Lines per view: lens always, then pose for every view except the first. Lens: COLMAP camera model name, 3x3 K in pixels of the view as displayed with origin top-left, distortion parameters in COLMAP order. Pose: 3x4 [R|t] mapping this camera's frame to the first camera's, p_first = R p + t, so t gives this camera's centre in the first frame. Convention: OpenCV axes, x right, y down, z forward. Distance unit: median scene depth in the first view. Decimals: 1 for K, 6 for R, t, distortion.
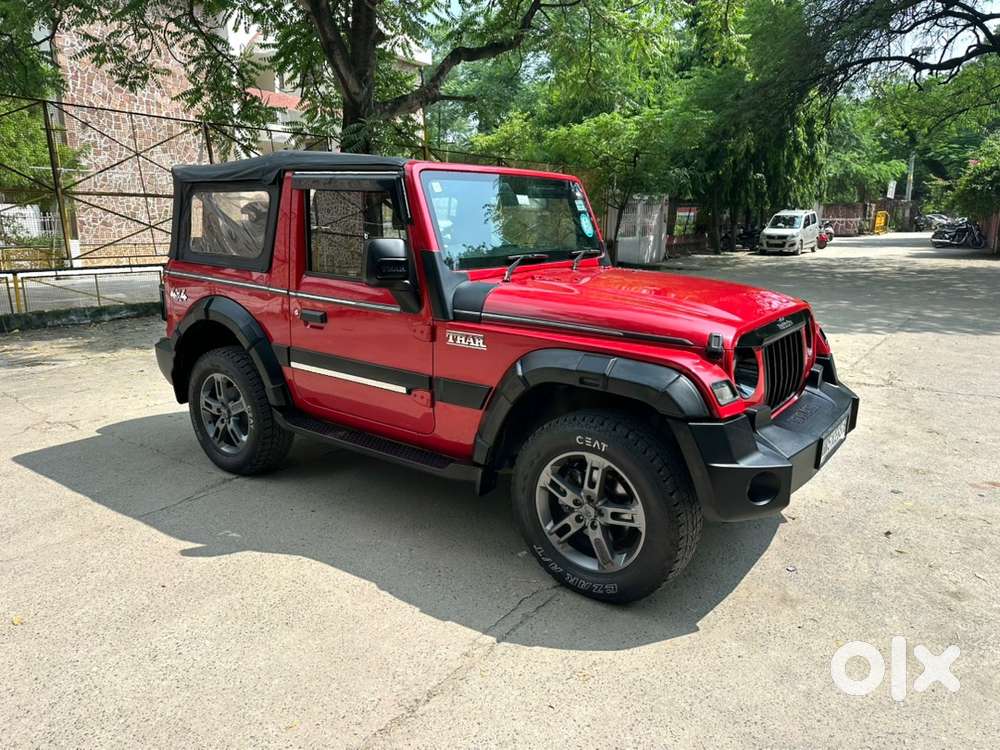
lens RADIAL K [[703.2, 0, 495.7], [0, 703.2, 373.4], [0, 0, 1]] dist [0.028022, -0.036275]
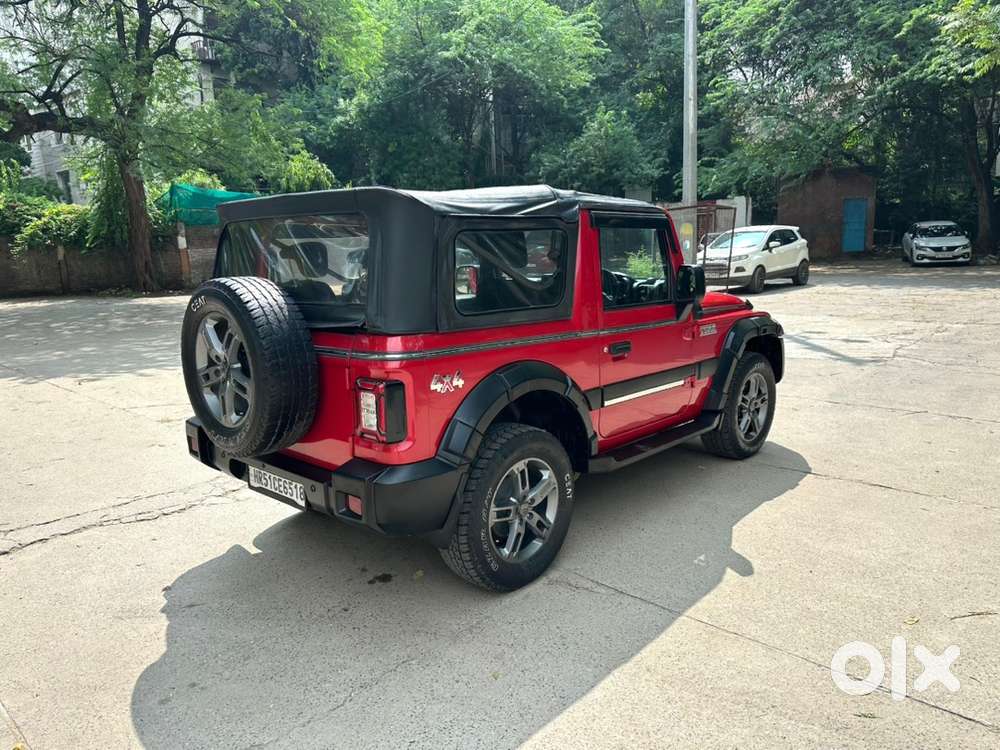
lens RADIAL K [[703.2, 0, 499.6], [0, 703.2, 376.2], [0, 0, 1]] dist [0.028022, -0.036275]
pose [[0.115611, -0.192088, 0.974544, -1.331494], [0.245736, 0.956156, 0.159311, -0.257004], [-0.962418, 0.221063, 0.157745, 1.040520]]
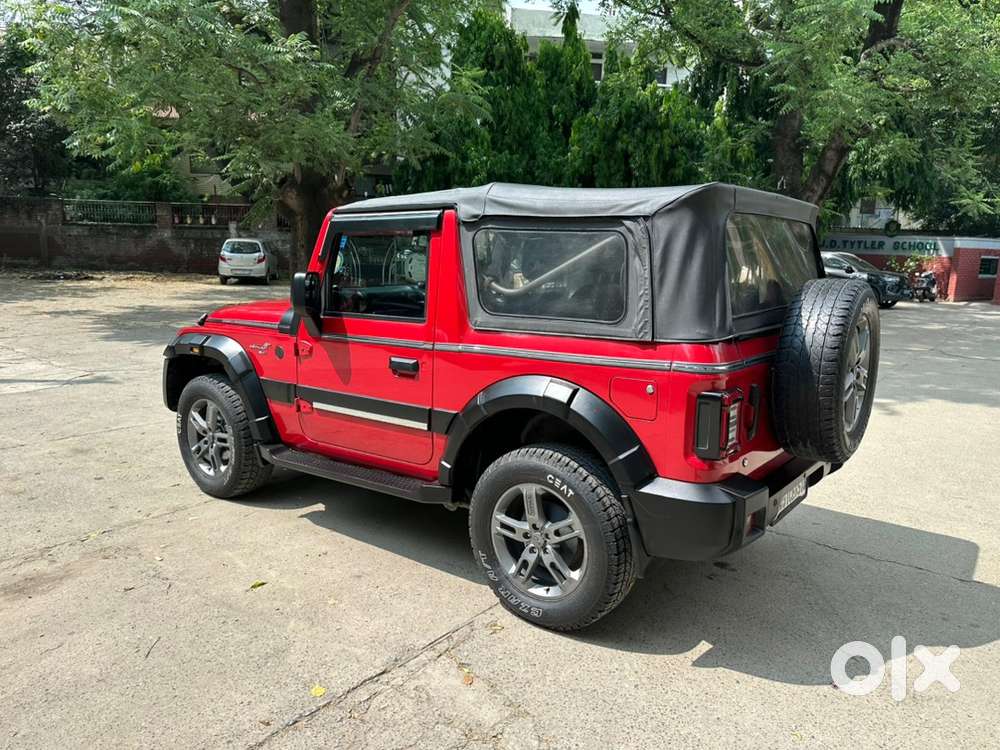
lens RADIAL K [[740.4, 0, 503.8], [0, 740.4, 380.1], [0, 0, 1]] dist [0.043586, -0.051784]
pose [[-0.999460, -0.031130, 0.010552, -0.129917], [-0.024716, 0.923386, 0.383076, -0.533378], [-0.021669, 0.382608, -0.923657, 2.327427]]
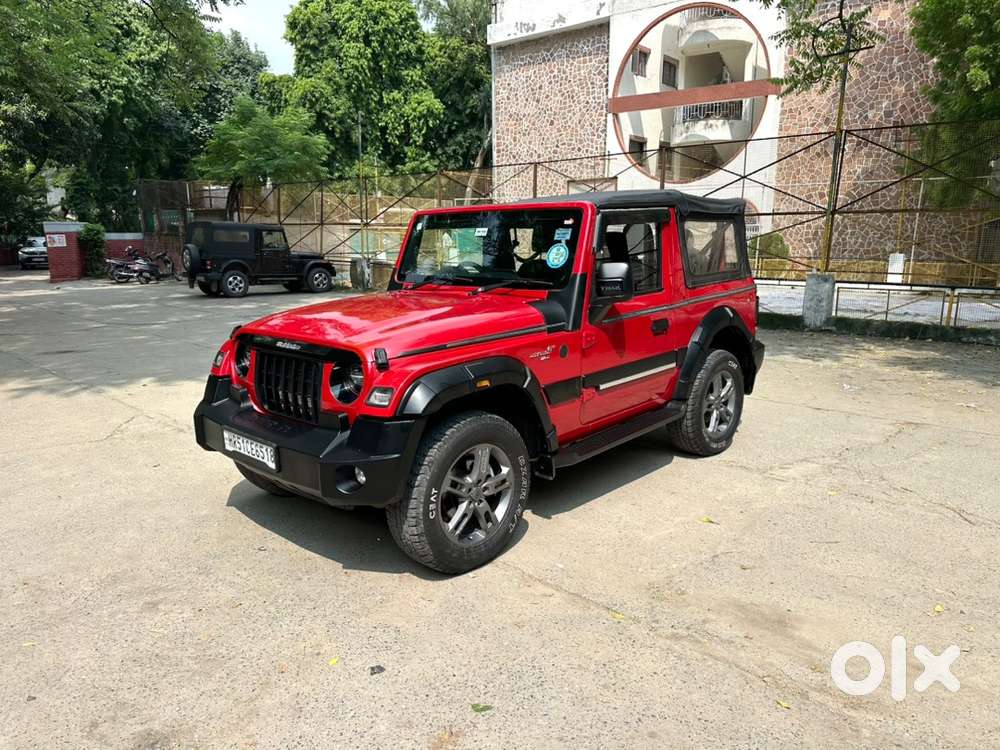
lens RADIAL K [[703.2, 0, 507.2], [0, 703.2, 375.5], [0, 0, 1]] dist [0.028022, -0.036275]
pose [[-0.112951, 0.191506, -0.974971, 1.281075], [-0.203383, 0.956017, 0.211345, -0.286978], [0.972562, 0.222164, -0.069034, 1.241268]]
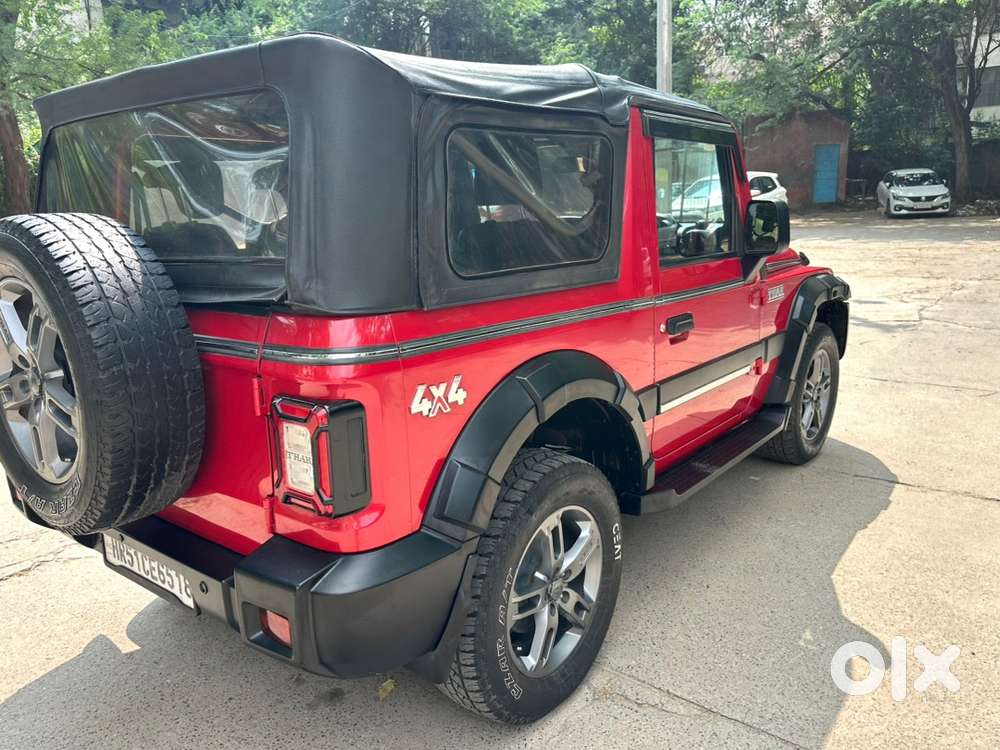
lens RADIAL K [[753.1, 0, 495.9], [0, 753.1, 382.6], [0, 0, 1]] dist [0.010412, -0.020483]
pose [[0.041406, -0.246715, 0.968203, -1.017982], [0.250746, 0.940588, 0.228955, -0.247720], [-0.967167, 0.233293, 0.100808, 1.140735]]
